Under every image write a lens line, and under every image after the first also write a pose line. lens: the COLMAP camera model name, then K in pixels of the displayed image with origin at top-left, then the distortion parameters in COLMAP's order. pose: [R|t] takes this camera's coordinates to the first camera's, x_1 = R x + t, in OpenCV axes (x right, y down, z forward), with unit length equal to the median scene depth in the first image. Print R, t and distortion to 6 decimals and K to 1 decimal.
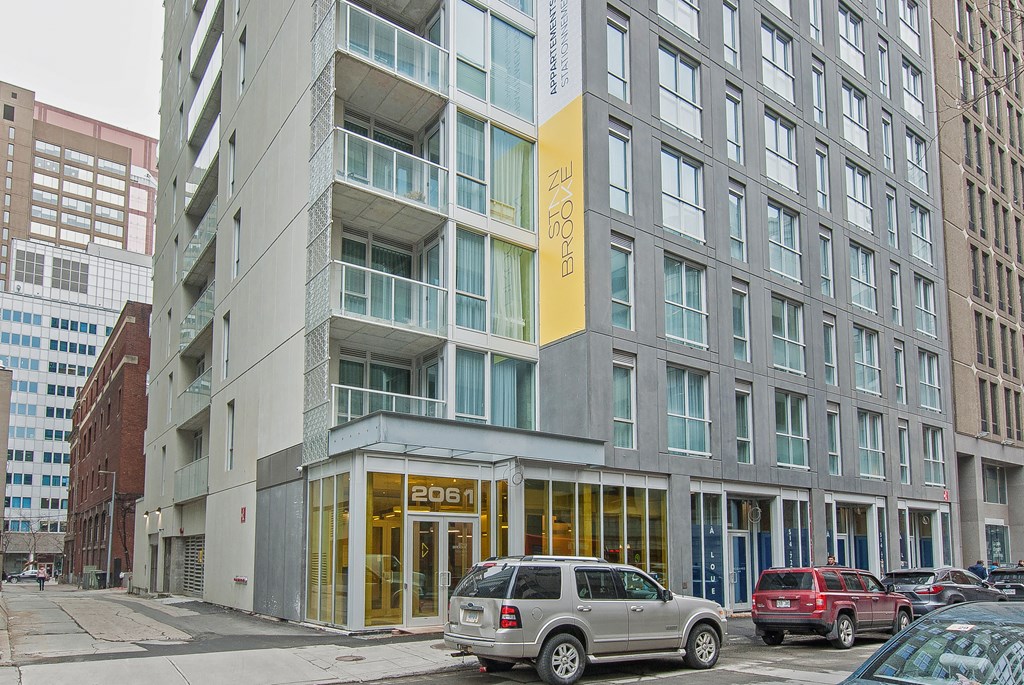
lens RADIAL K [[462.0, 0, 510.0], [0, 462.0, 355.7], [0, 0, 1]] dist [0.011984, -0.000020]
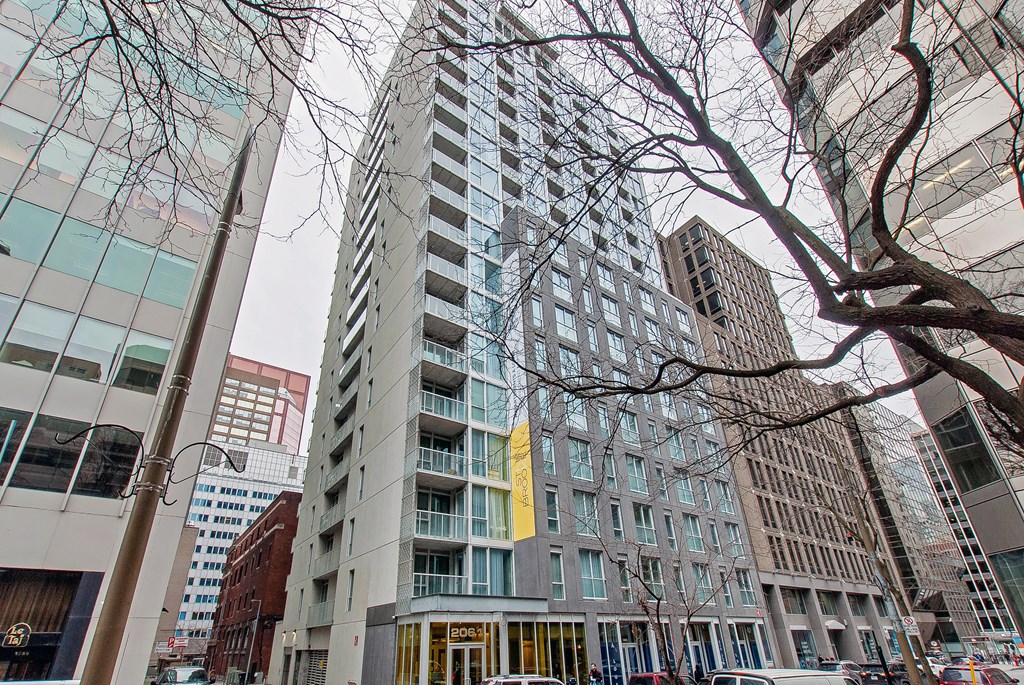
lens RADIAL K [[383.7, 0, 504.0], [0, 383.7, 341.6], [0, 0, 1]] dist [0.015930, -0.000028]
pose [[0.999438, -0.031431, -0.011637, 0.063898], [0.028164, 0.975813, -0.216783, -0.474700], [0.018169, 0.216334, 0.976150, -0.762195]]
